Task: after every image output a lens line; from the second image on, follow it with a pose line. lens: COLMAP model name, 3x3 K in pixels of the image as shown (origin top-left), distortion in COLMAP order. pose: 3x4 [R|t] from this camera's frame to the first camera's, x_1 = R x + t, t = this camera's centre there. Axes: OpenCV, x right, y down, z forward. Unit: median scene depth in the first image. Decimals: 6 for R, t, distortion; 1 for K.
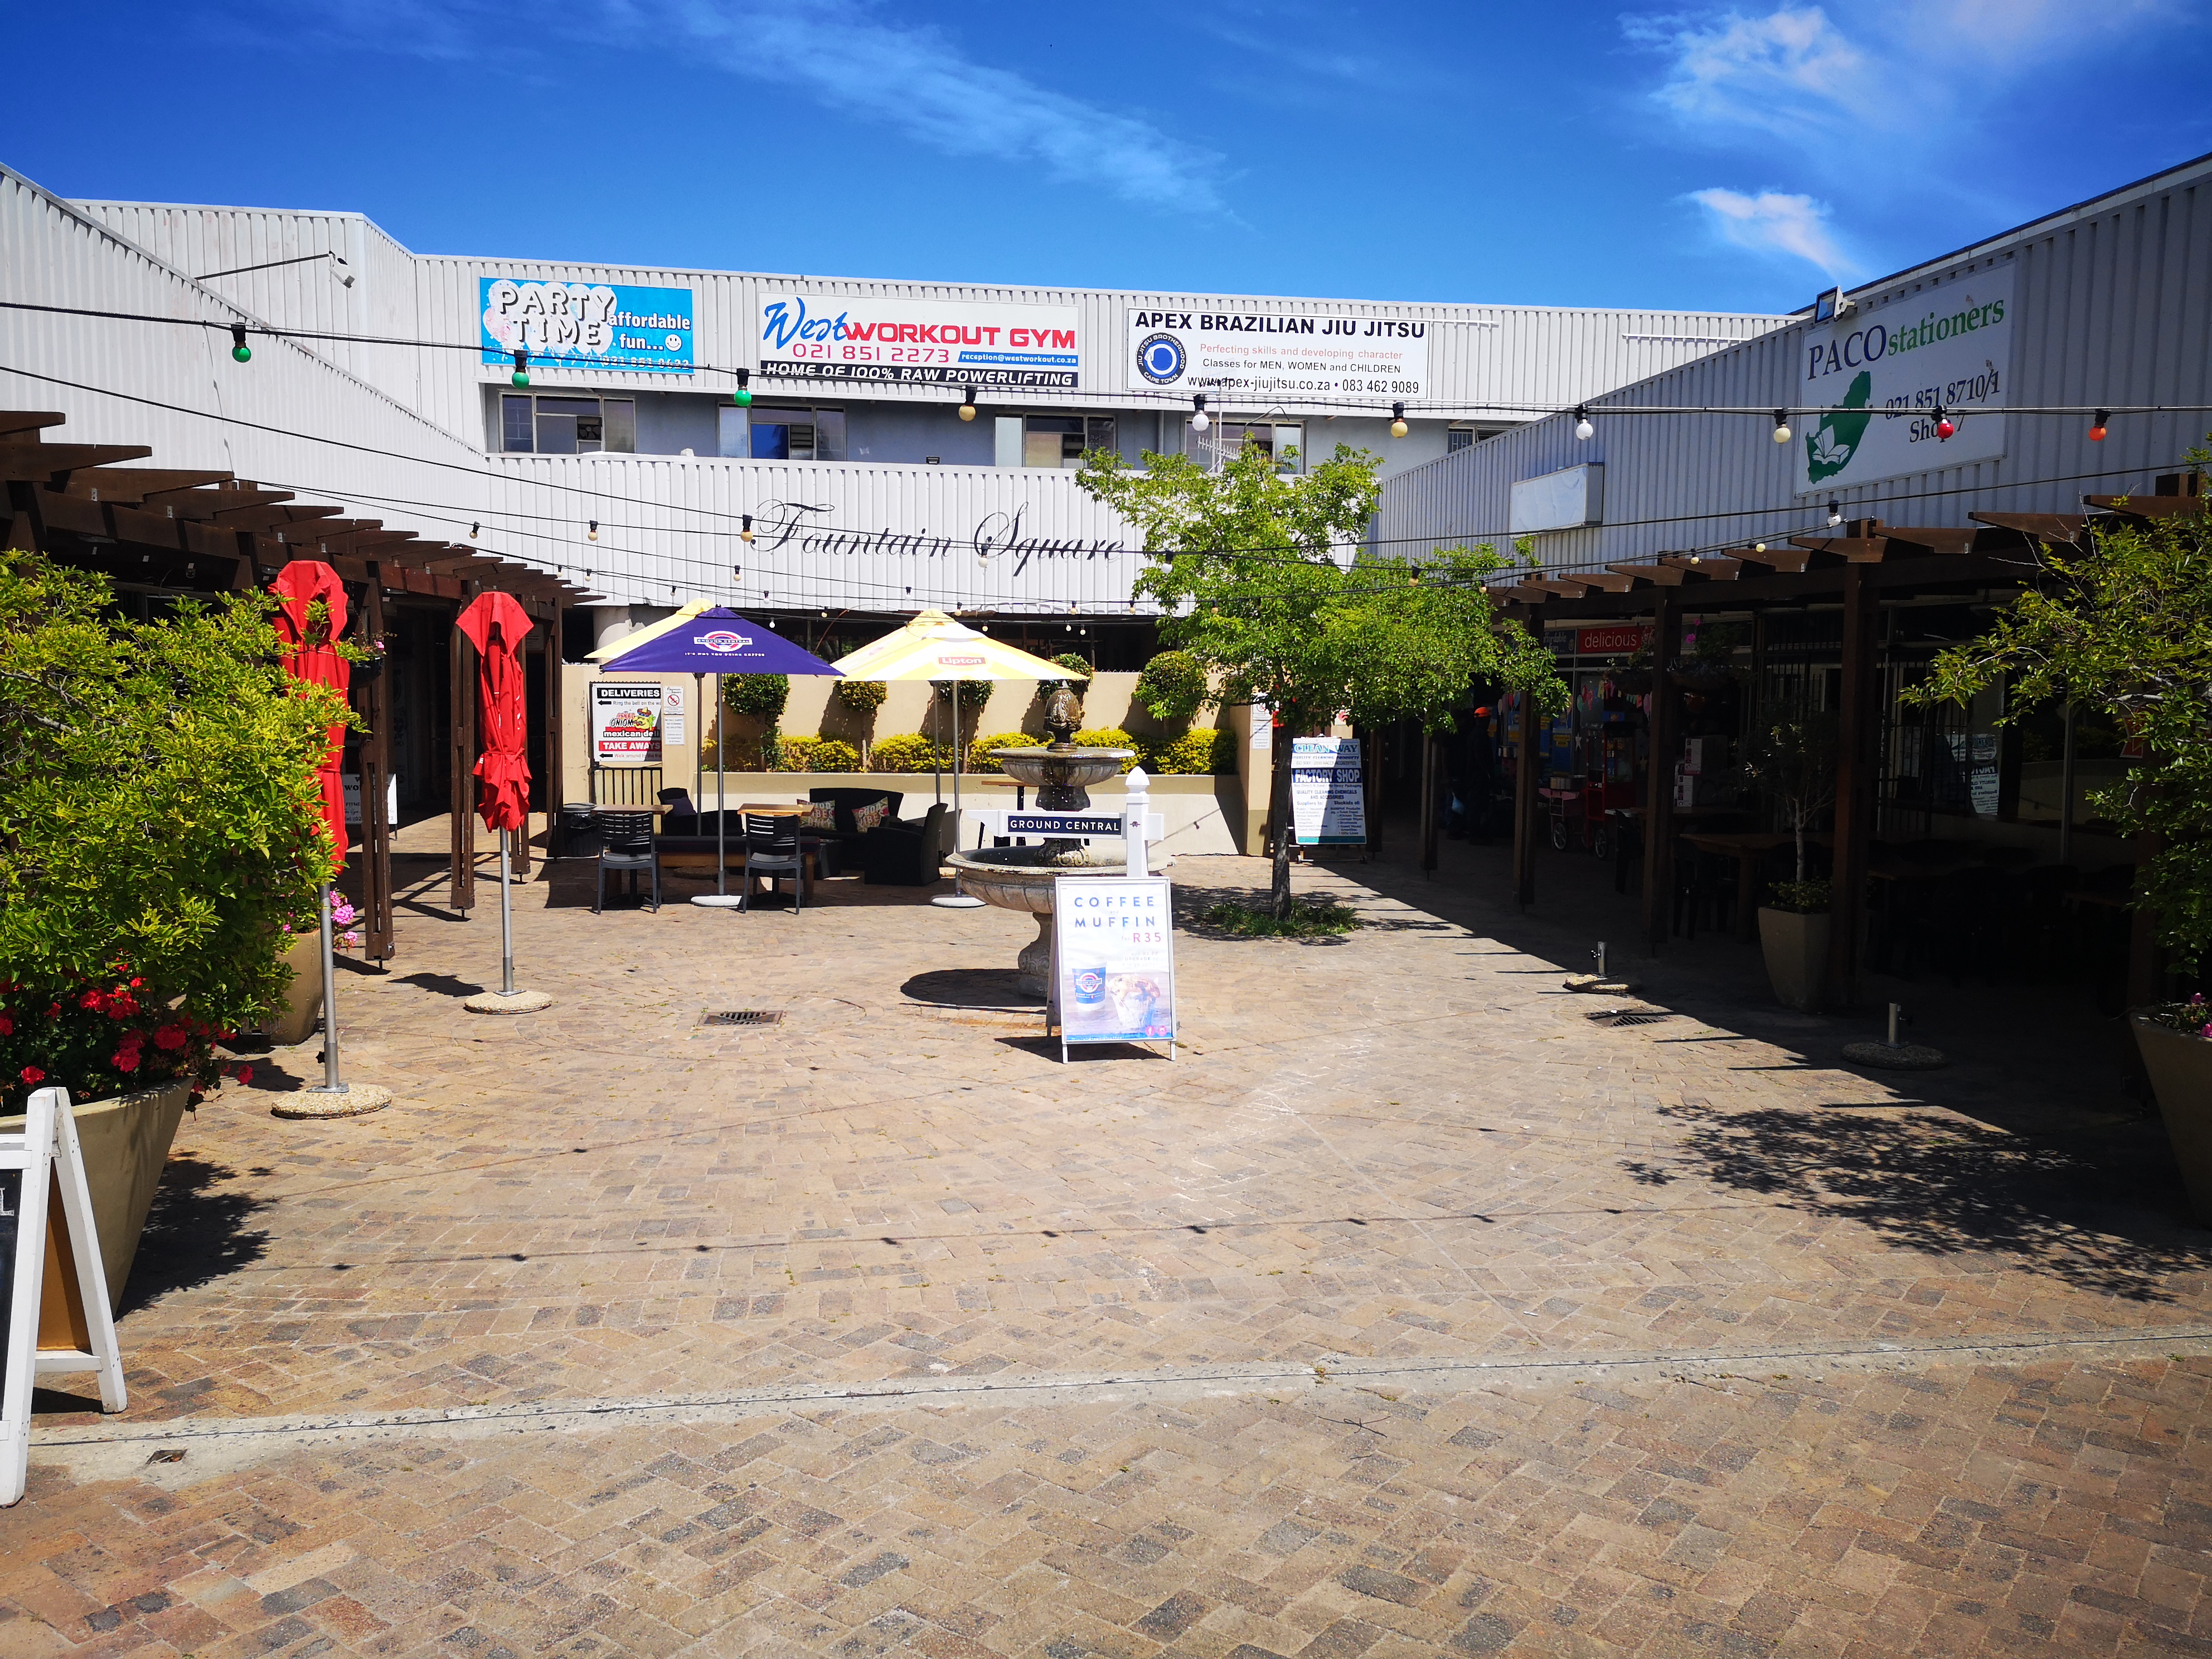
lens RADIAL K [[1714.9, 0, 1104.3], [0, 1714.9, 844.4], [0, 0, 1]] dist [0.101674, -0.126926]
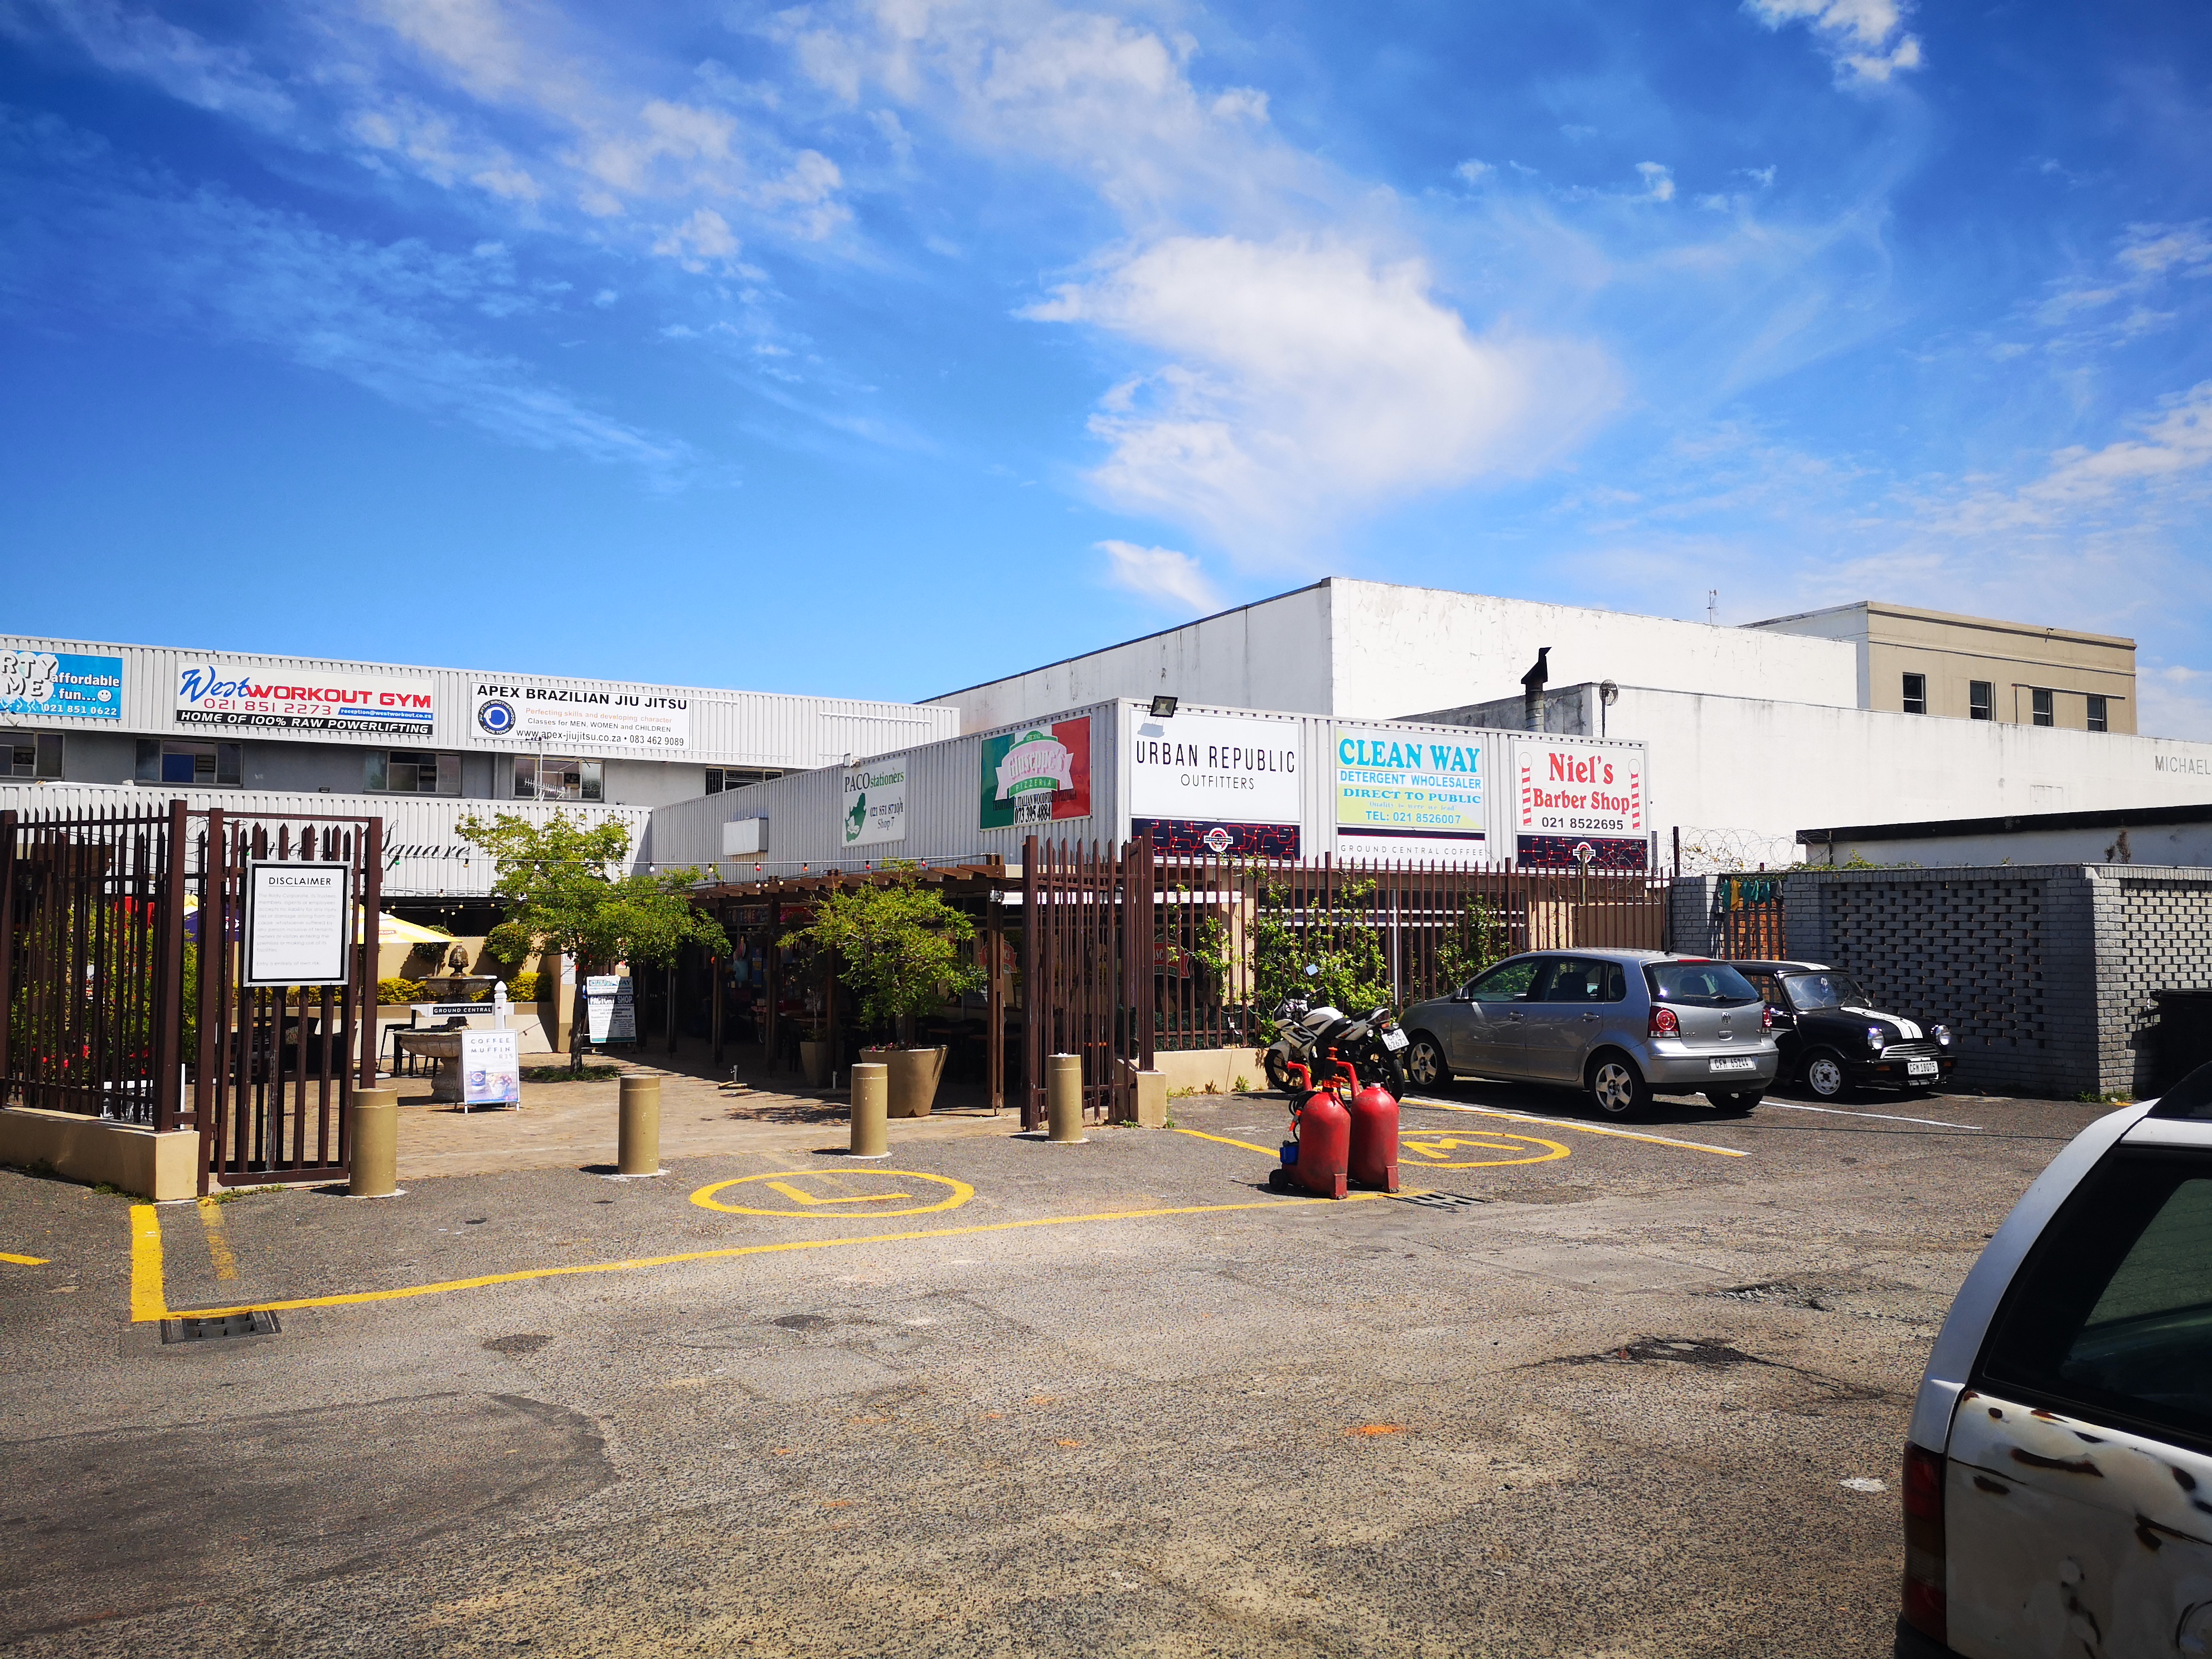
lens RADIAL K [[1714.9, 0, 1103.2], [0, 1714.9, 840.3], [0, 0, 1]] dist [0.101674, -0.126926]
pose [[0.928419, 0.010015, 0.371399, -0.045032], [0.046263, 0.988741, -0.142309, 0.063908], [-0.368643, 0.149305, 0.917502, -0.669166]]
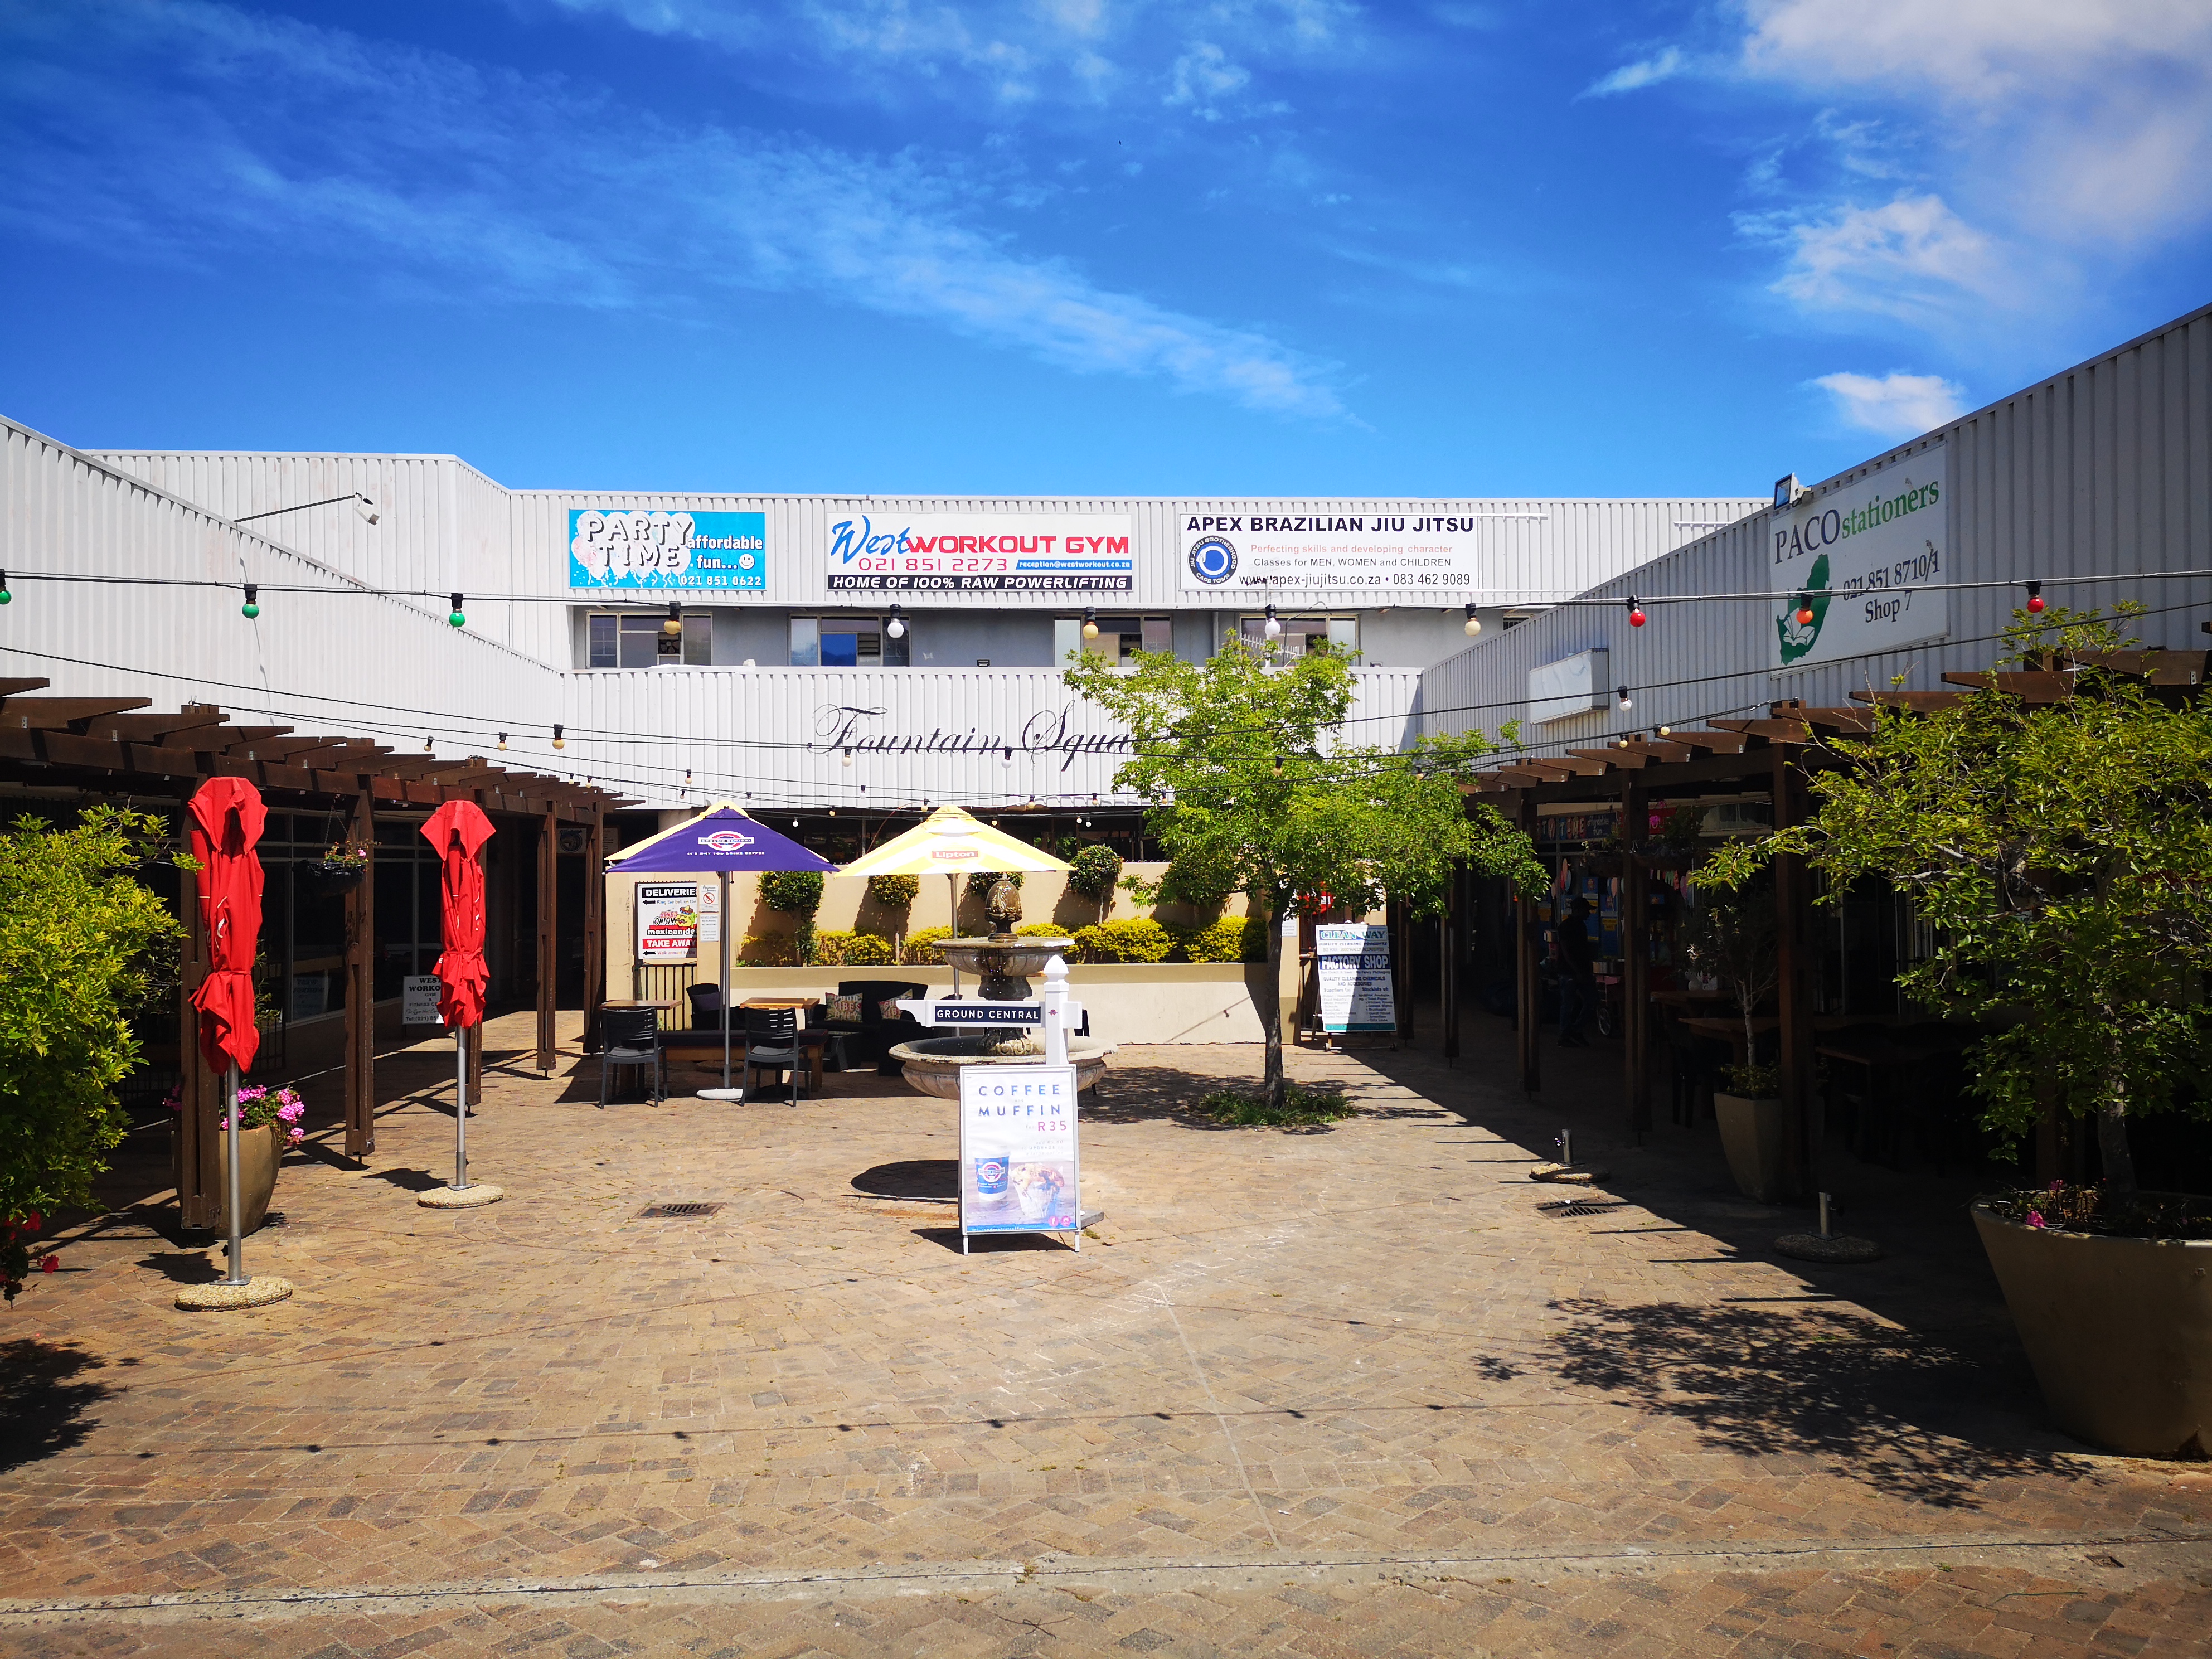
lens RADIAL K [[1714.9, 0, 1102.7], [0, 1714.9, 852.7], [0, 0, 1]] dist [0.101674, -0.126926]
pose [[0.996453, -0.019182, -0.081941, 0.067207], [0.010427, 0.994314, -0.105972, 0.000938], [0.083508, 0.104741, 0.990987, -0.005460]]
